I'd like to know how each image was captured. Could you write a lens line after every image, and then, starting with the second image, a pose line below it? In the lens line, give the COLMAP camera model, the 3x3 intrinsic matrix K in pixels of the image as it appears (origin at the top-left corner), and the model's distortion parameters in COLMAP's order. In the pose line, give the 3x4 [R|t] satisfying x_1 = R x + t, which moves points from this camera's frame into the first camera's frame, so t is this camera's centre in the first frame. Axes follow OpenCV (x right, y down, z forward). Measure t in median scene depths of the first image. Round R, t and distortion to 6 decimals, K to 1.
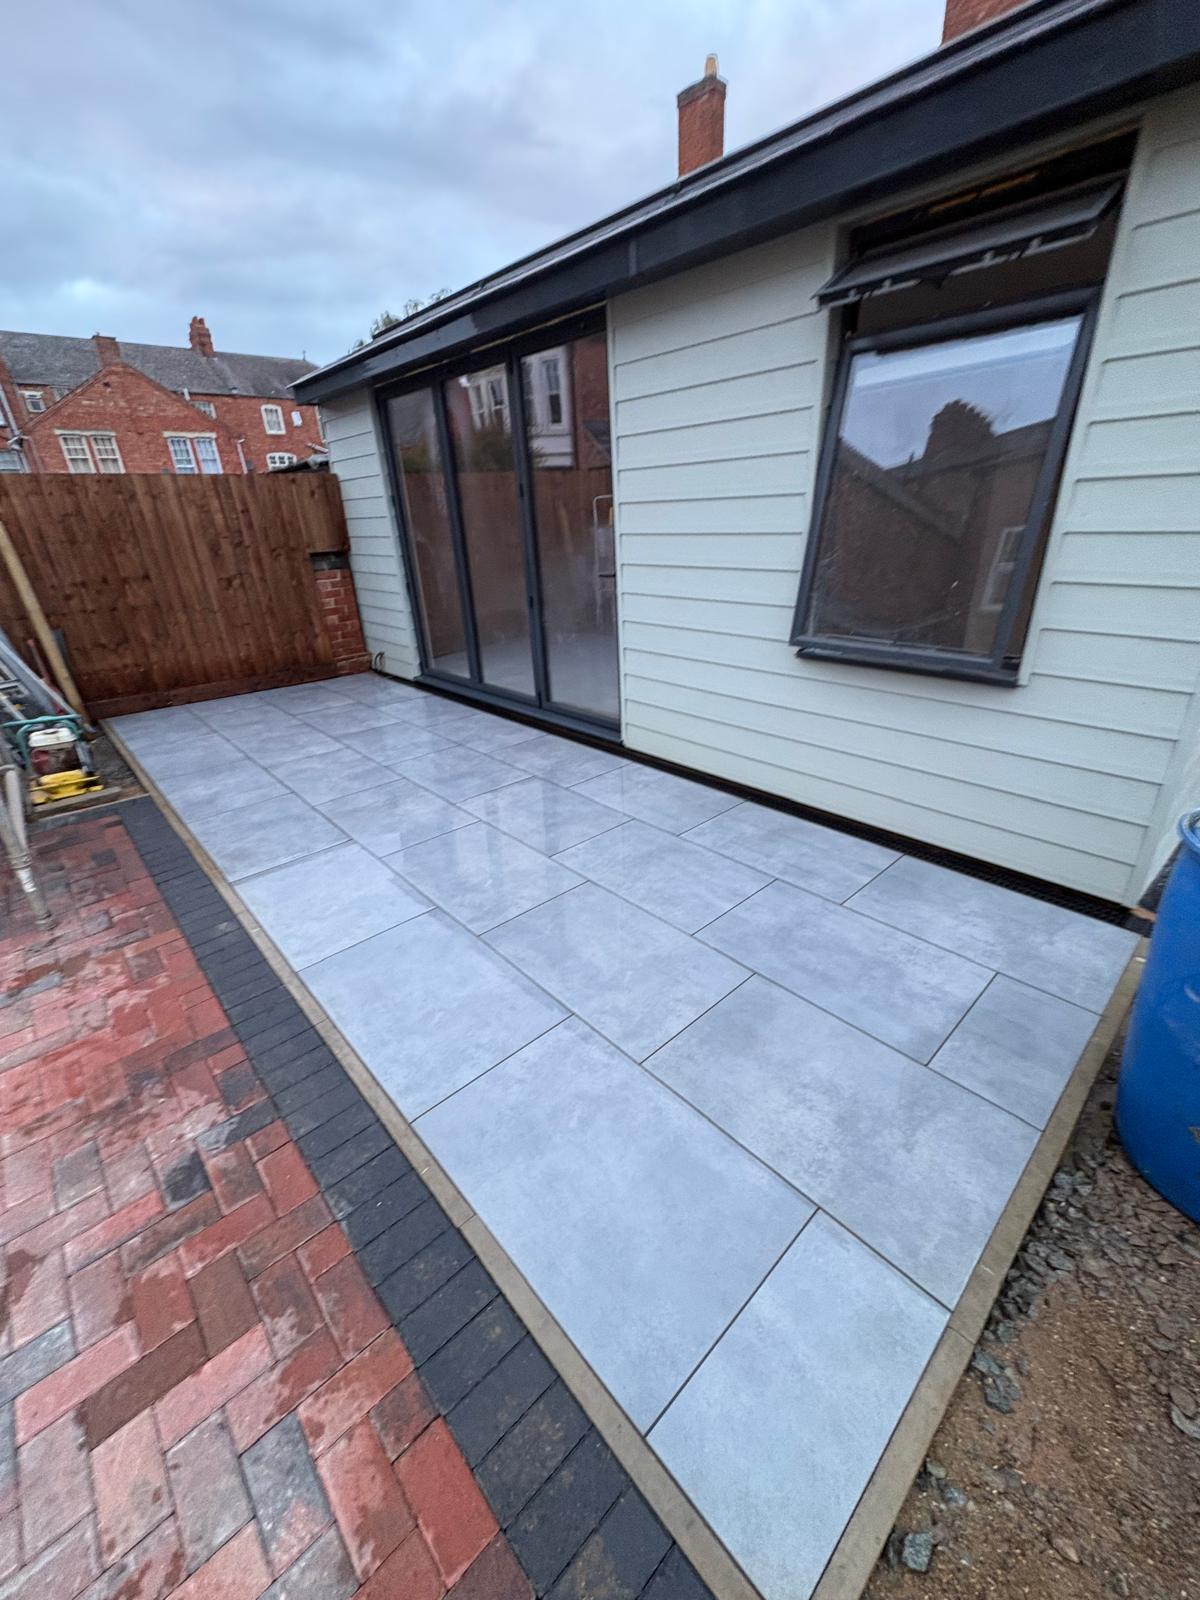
lens RADIAL K [[630.6, 0, 604.7], [0, 630.6, 799.9], [0, 0, 1]] dist [0.002243, -0.000425]
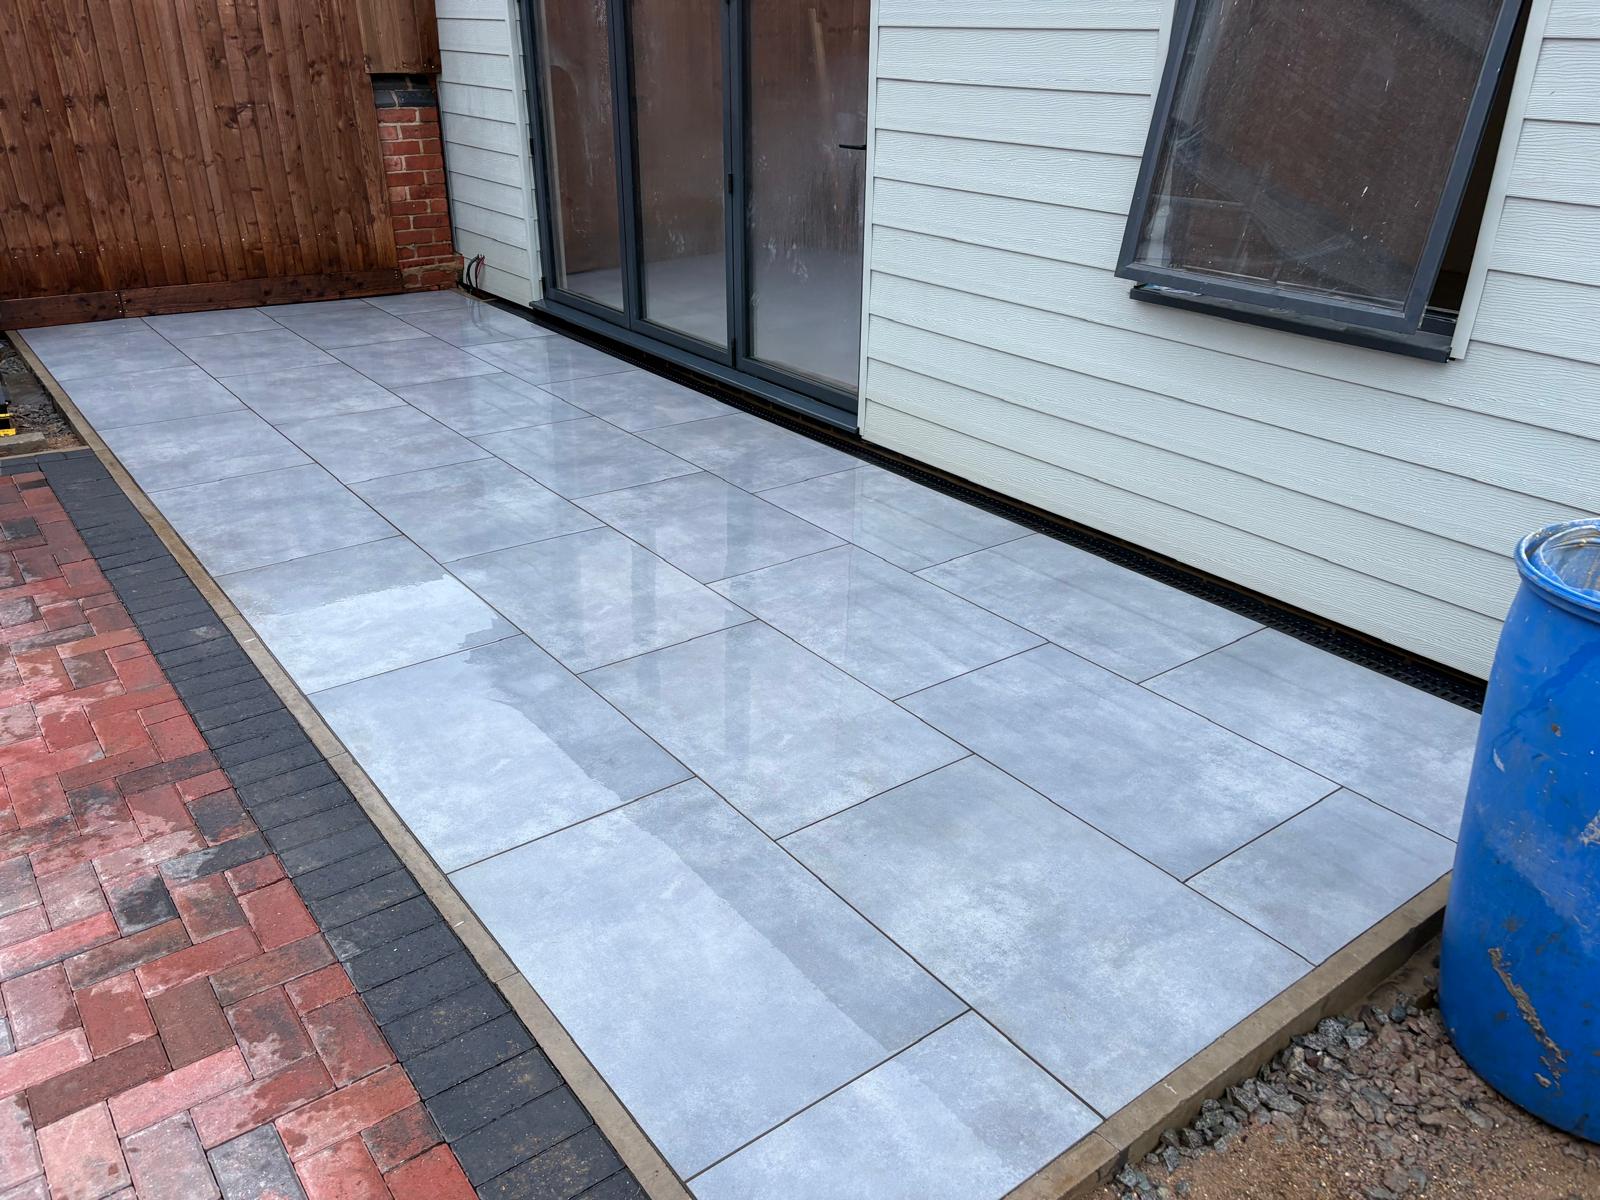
lens RADIAL K [[1208.2, 0, 800.0], [0, 1208.2, 600.0], [0, 0, 1]] dist [0.076621, -0.088230]
pose [[0.993355, 0.092981, -0.067831, 0.127685], [-0.092245, 0.995639, 0.013908, 0.111073], [0.068829, -0.007558, 0.997600, -0.292425]]
